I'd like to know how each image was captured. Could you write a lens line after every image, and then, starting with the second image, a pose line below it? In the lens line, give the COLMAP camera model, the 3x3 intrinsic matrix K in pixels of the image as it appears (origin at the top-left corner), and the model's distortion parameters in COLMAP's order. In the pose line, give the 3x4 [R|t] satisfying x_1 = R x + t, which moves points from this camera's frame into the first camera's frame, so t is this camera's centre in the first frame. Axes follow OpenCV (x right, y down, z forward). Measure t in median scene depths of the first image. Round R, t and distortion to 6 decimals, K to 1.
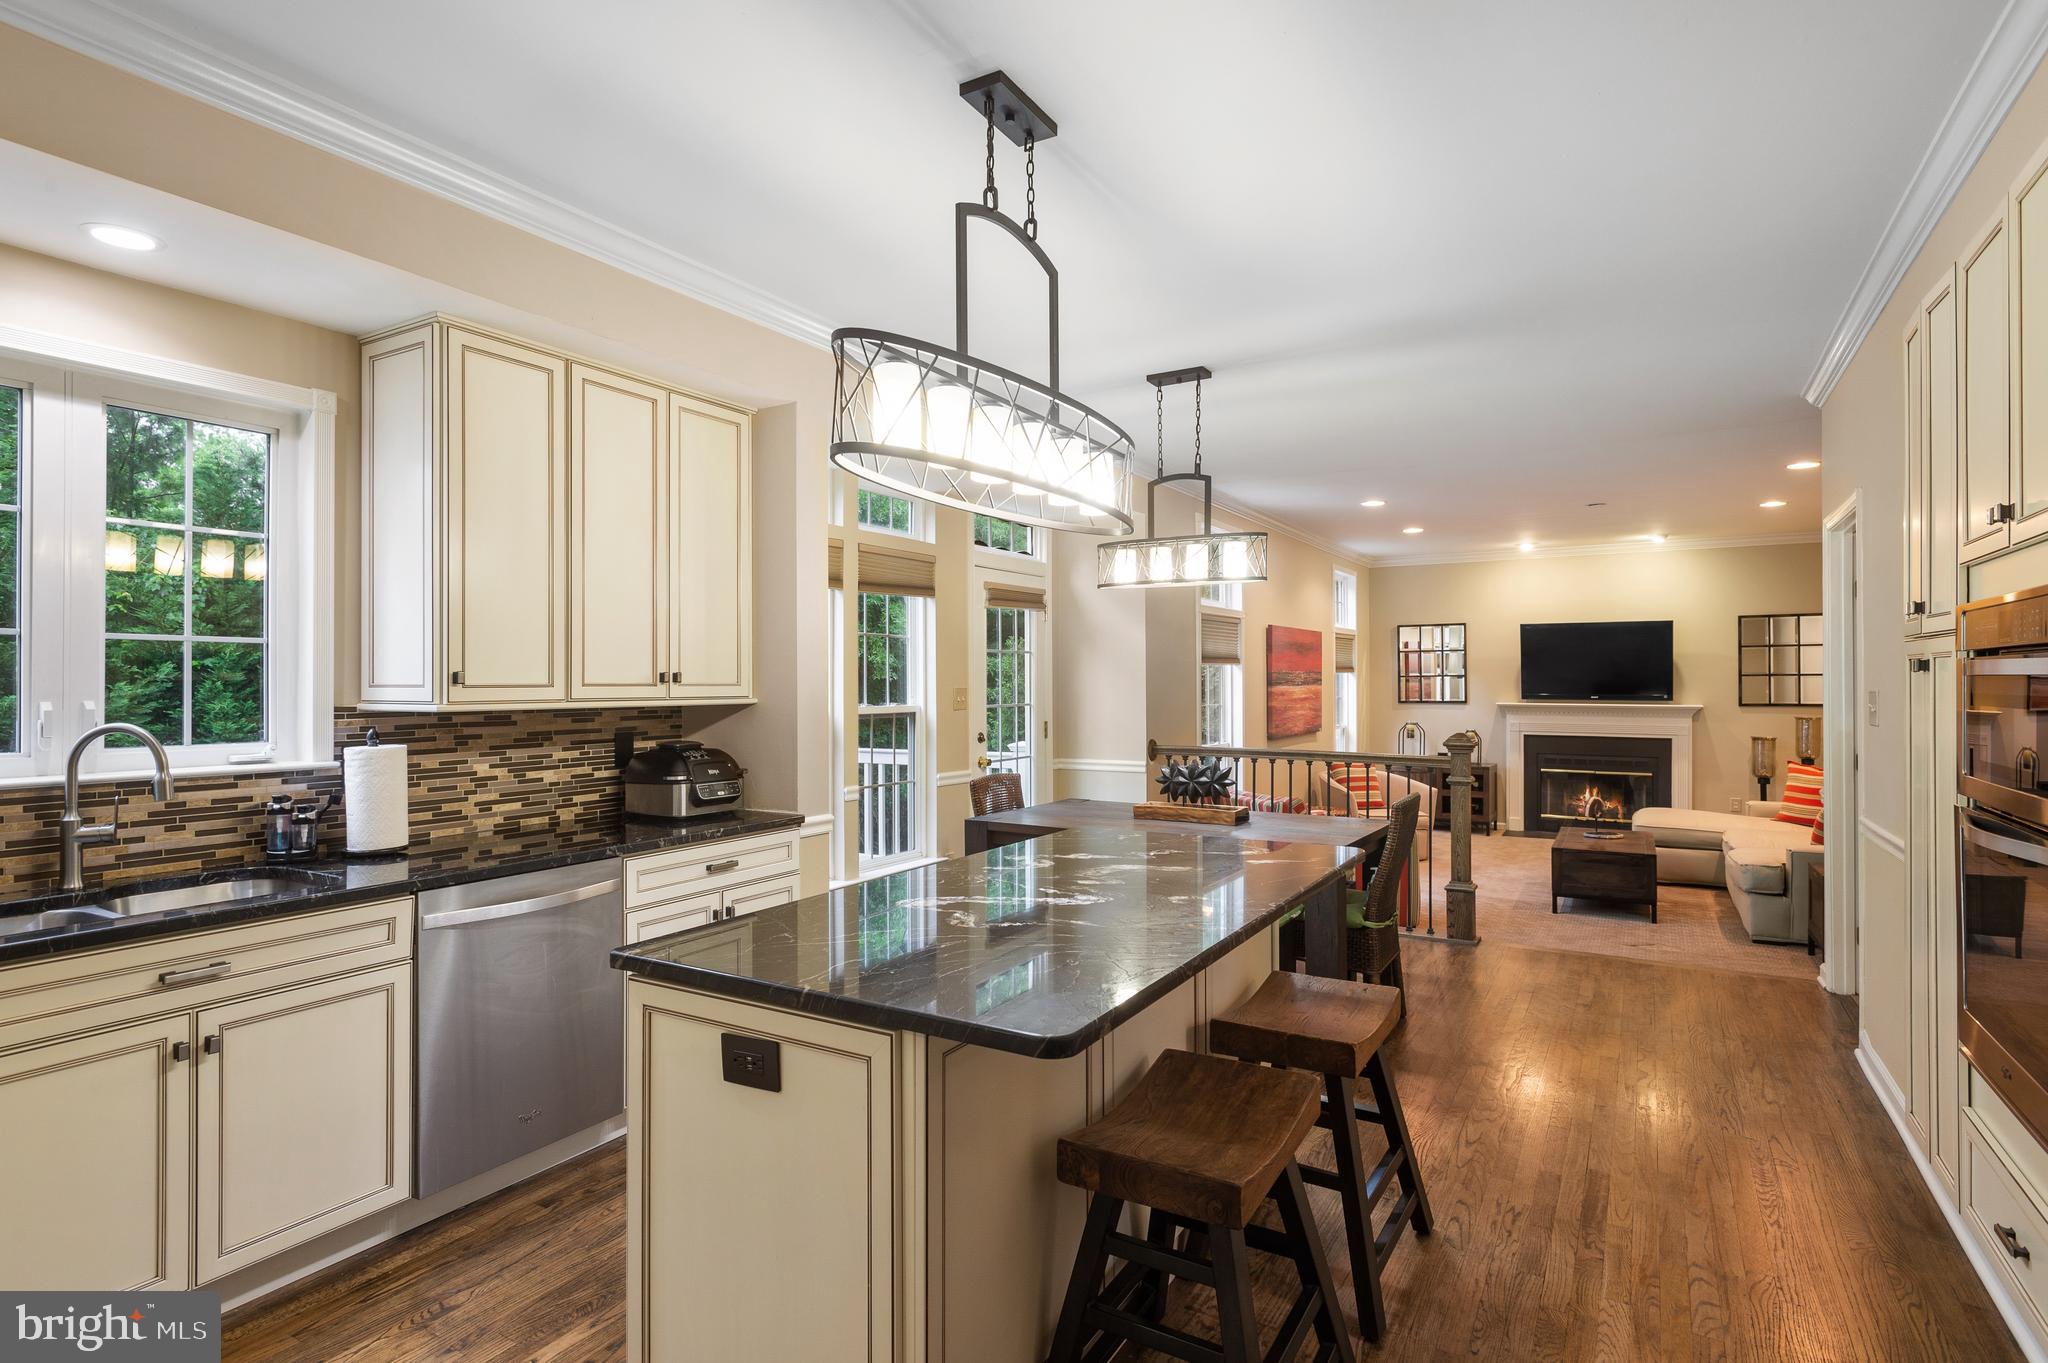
lens RADIAL K [[1036.5, 0, 1021.6], [0, 1036.5, 682.7], [0, 0, 1]] dist [-0.002850, -0.000621]
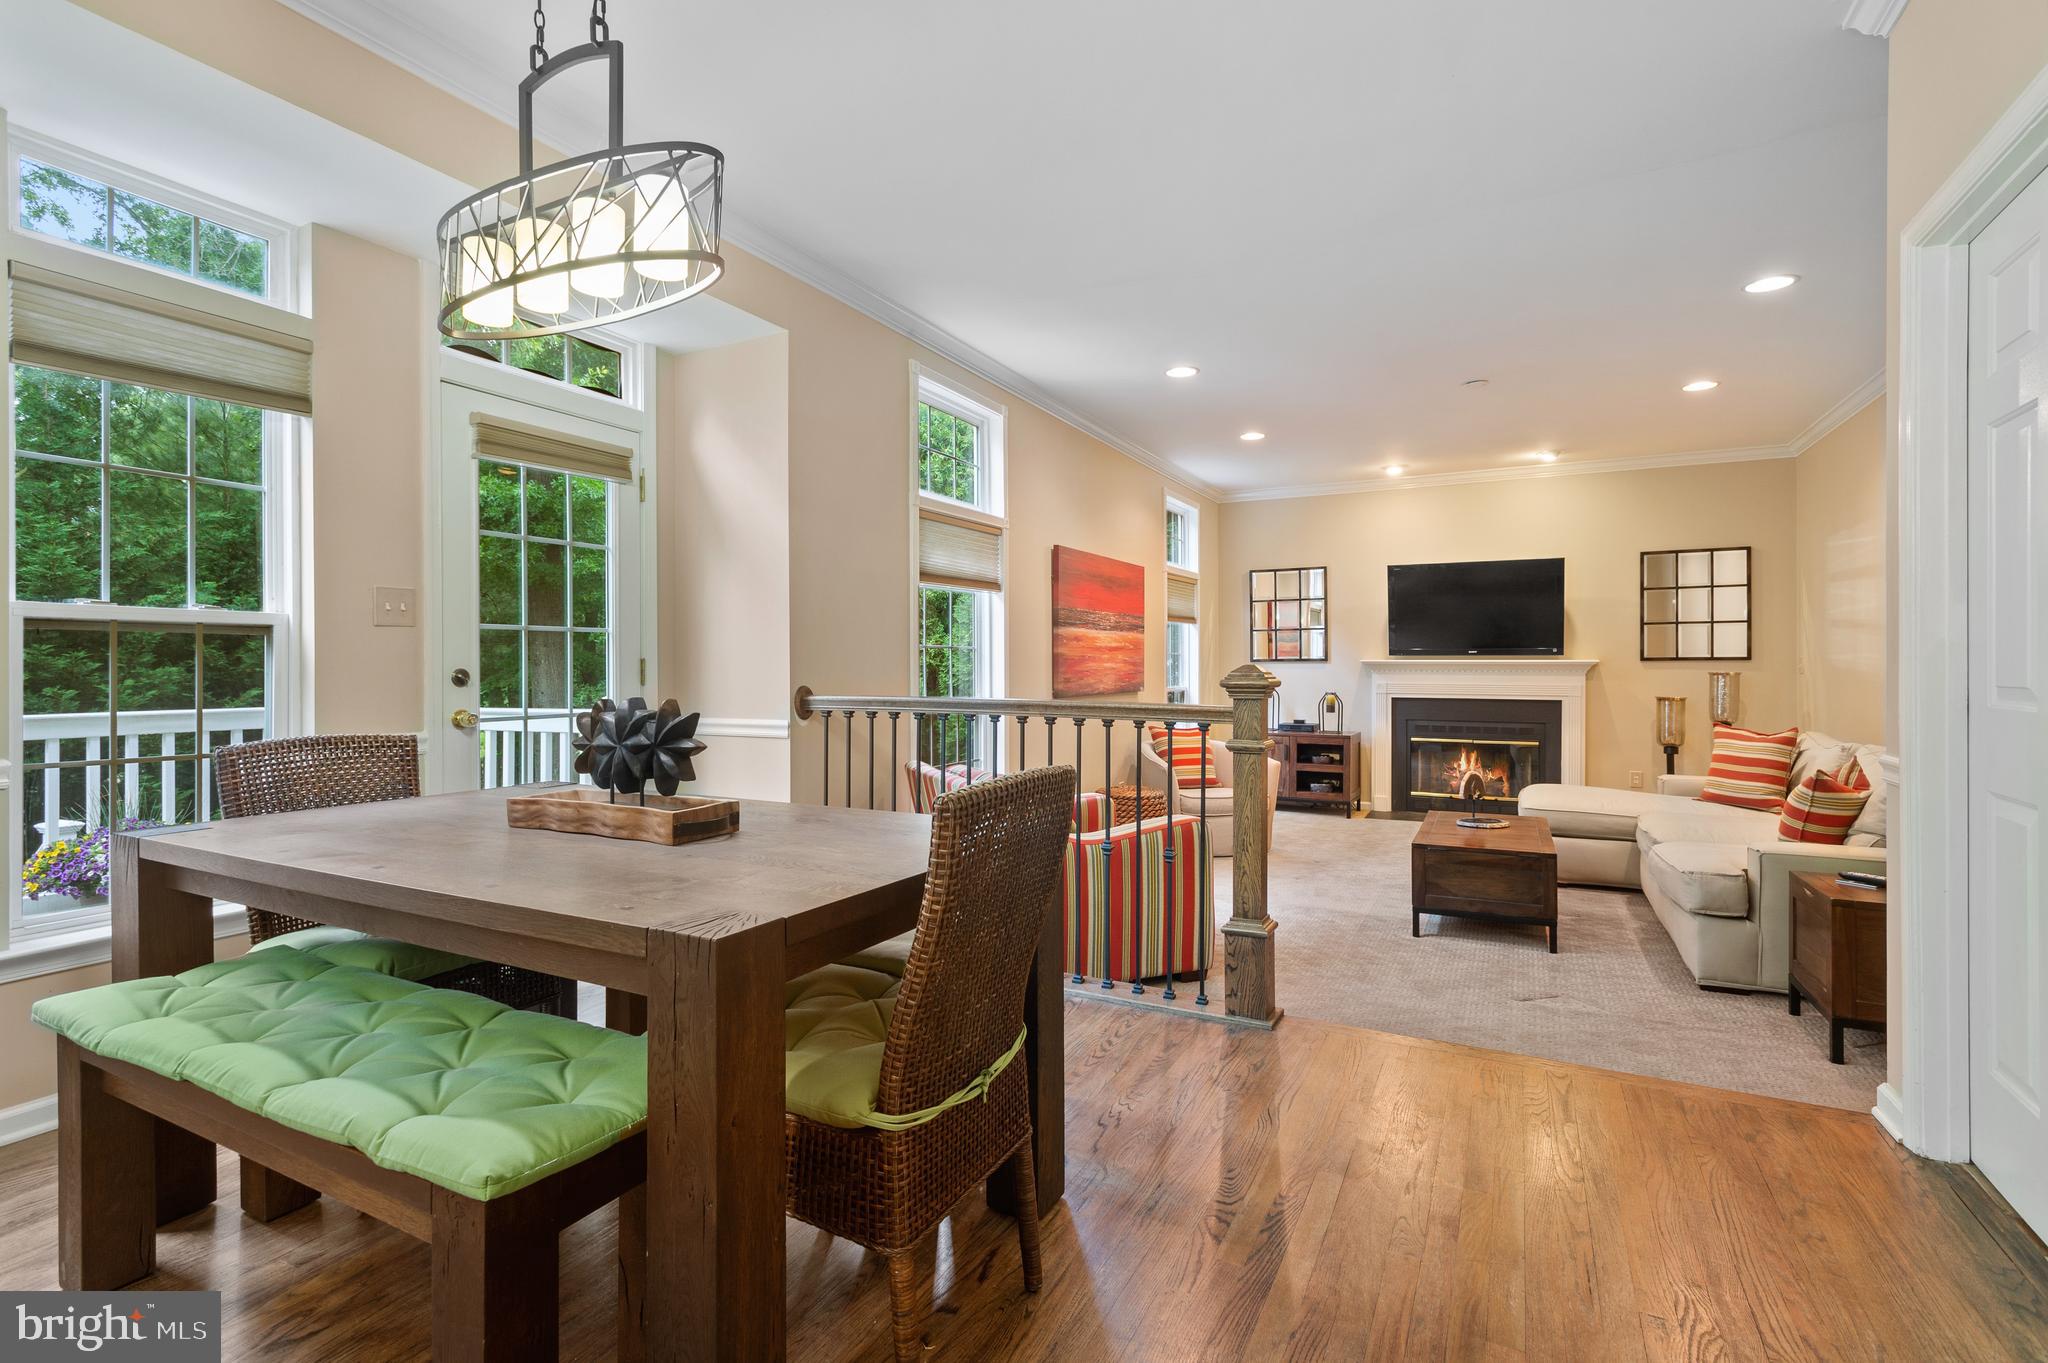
lens RADIAL K [[959.9, 0, 1033.1], [0, 959.9, 674.4], [0, 0, 1]] dist [0.007555, -0.001643]
pose [[0.997118, 0.001098, 0.075863, 0.159063], [-0.001682, 0.999969, 0.007629, 0.030718], [-0.075852, -0.007735, 0.997089, 0.285956]]
